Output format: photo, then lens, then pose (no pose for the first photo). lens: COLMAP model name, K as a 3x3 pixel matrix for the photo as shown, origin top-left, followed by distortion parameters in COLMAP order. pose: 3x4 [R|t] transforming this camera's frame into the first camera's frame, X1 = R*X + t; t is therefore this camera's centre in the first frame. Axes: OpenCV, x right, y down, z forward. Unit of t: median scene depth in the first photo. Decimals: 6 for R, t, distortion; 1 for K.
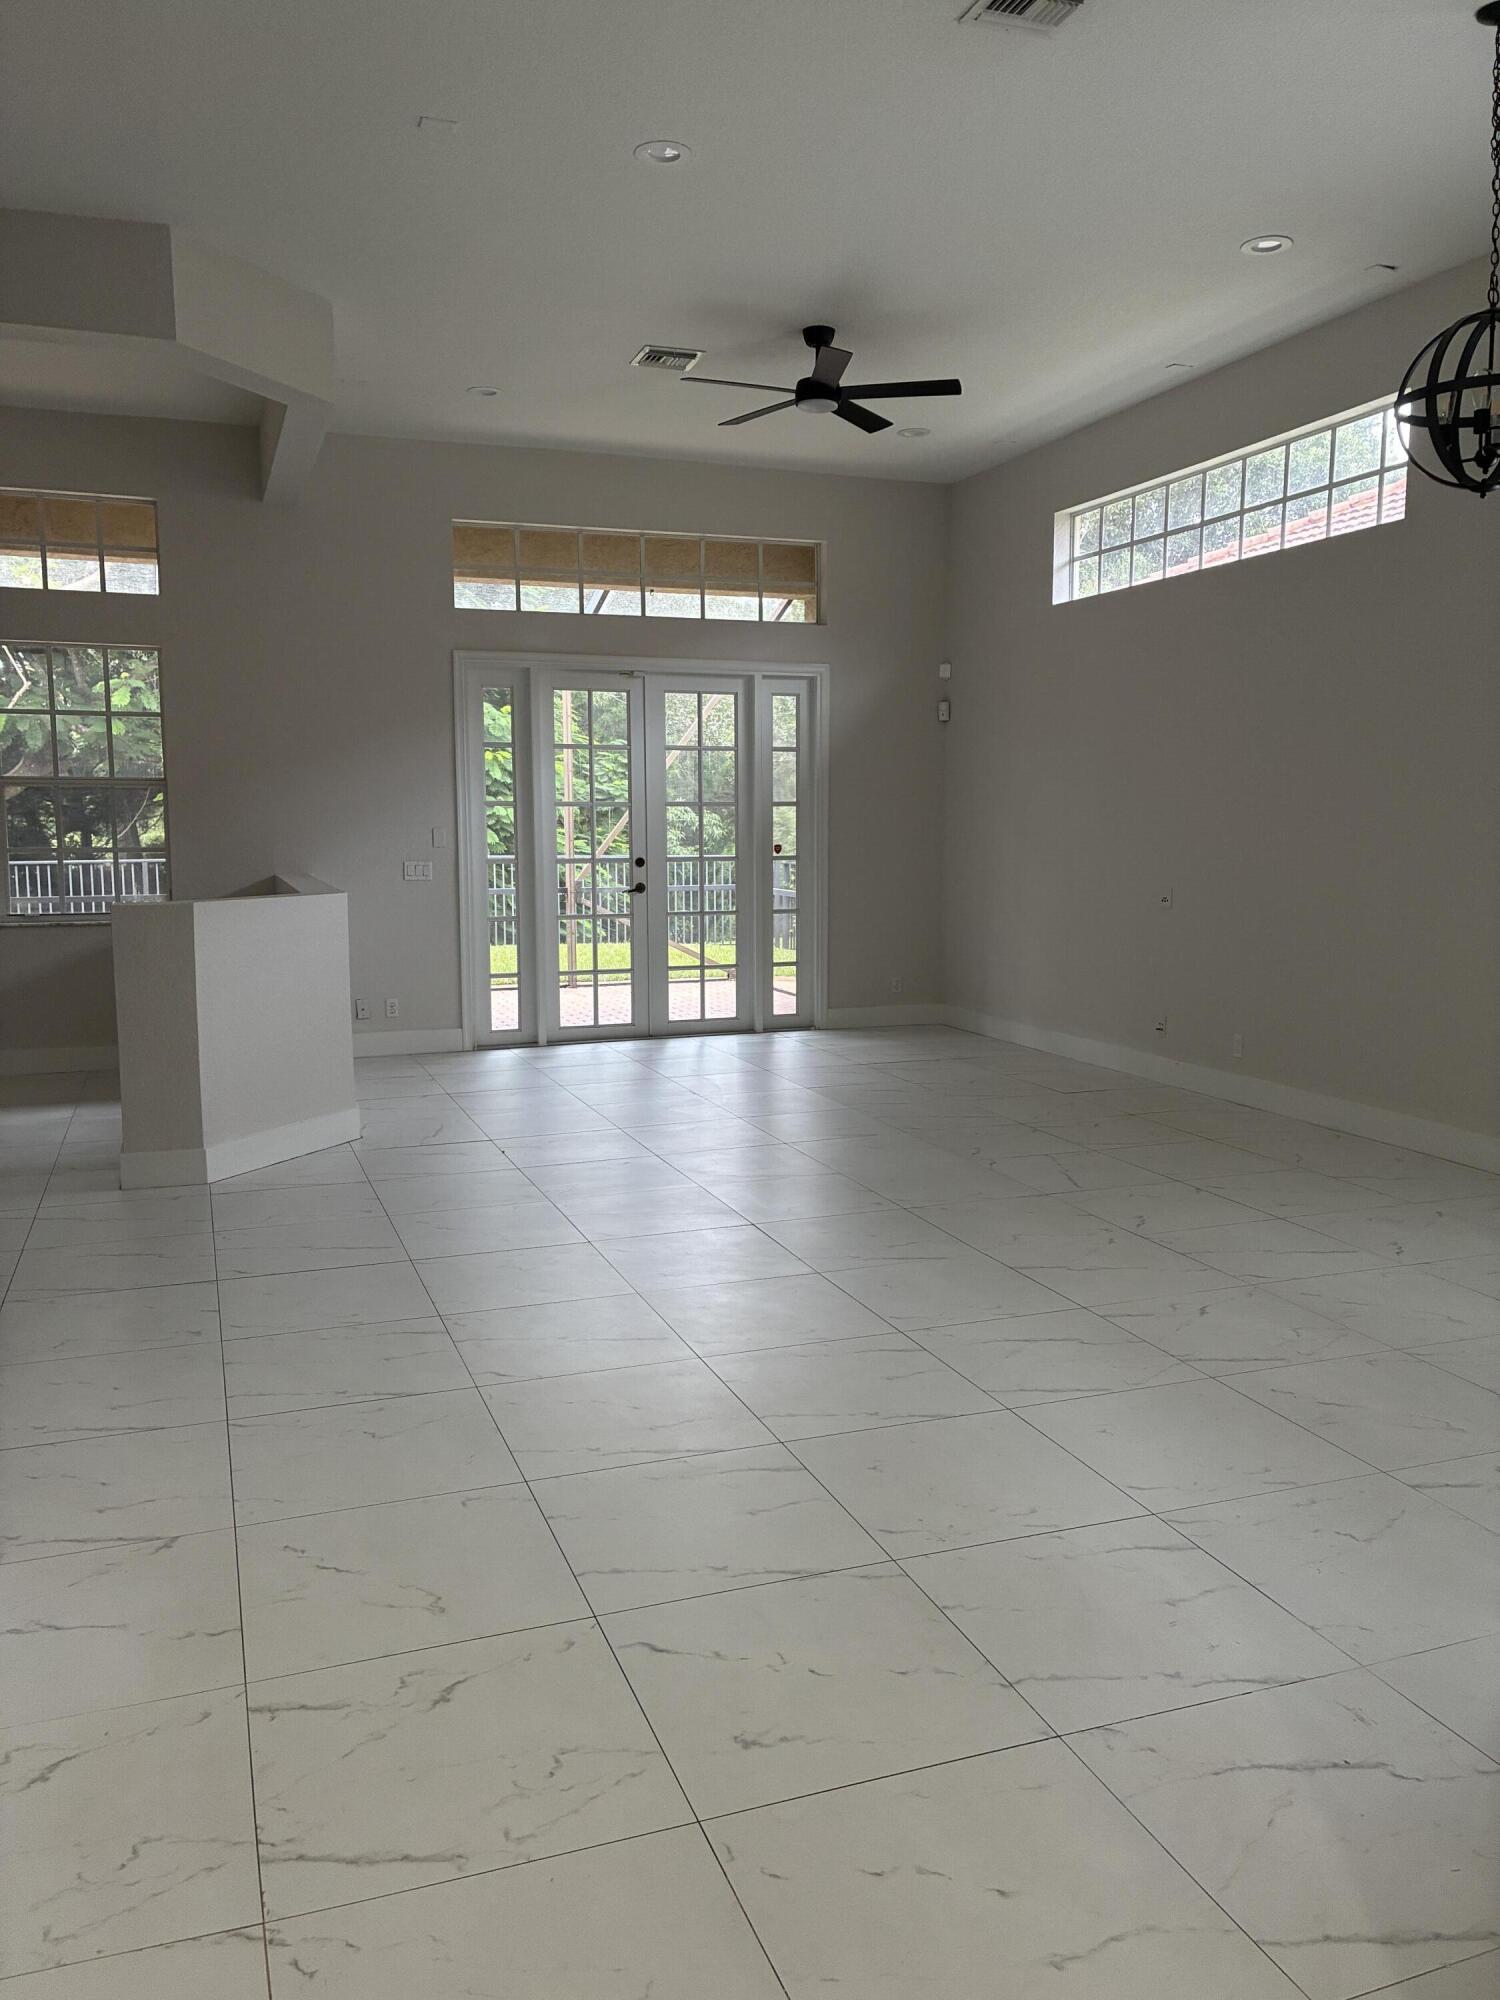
lens RADIAL K [[1516.7, 0, 763.9], [0, 1516.7, 1002.2], [0, 0, 1]] dist [0.050806, -0.059195]
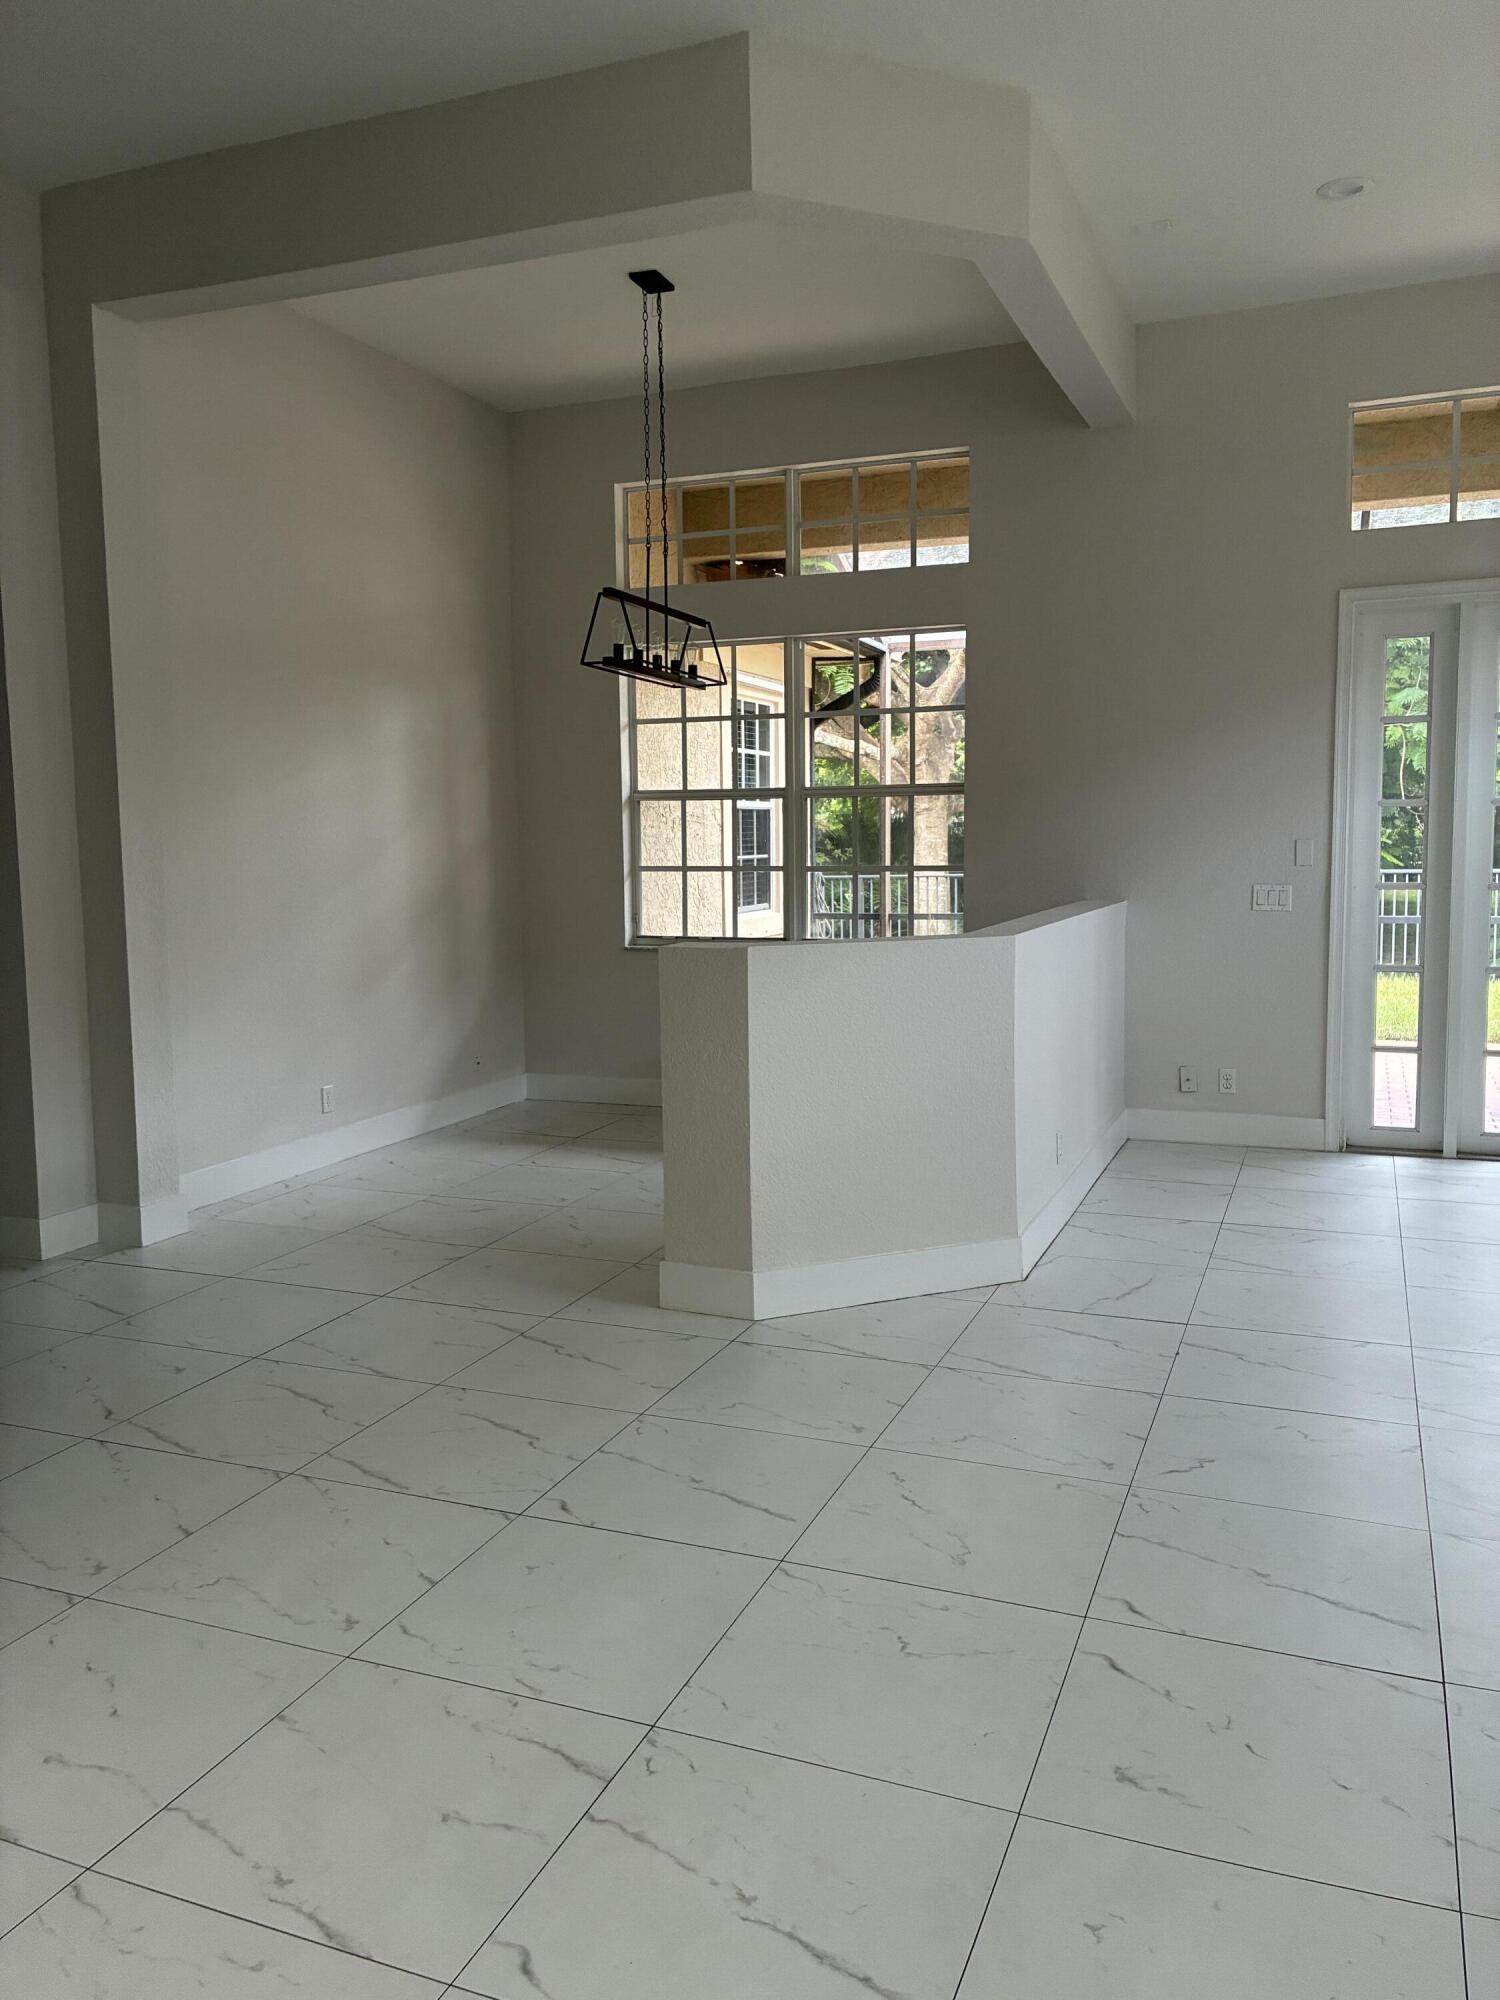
lens RADIAL K [[1516.7, 0, 751.1], [0, 1516.7, 992.4], [0, 0, 1]] dist [0.050806, -0.059195]
pose [[0.736078, 0.065904, -0.673681, 0.082789], [-0.071994, 0.997226, 0.018893, -0.036214], [0.673057, 0.034594, 0.738781, 0.284199]]
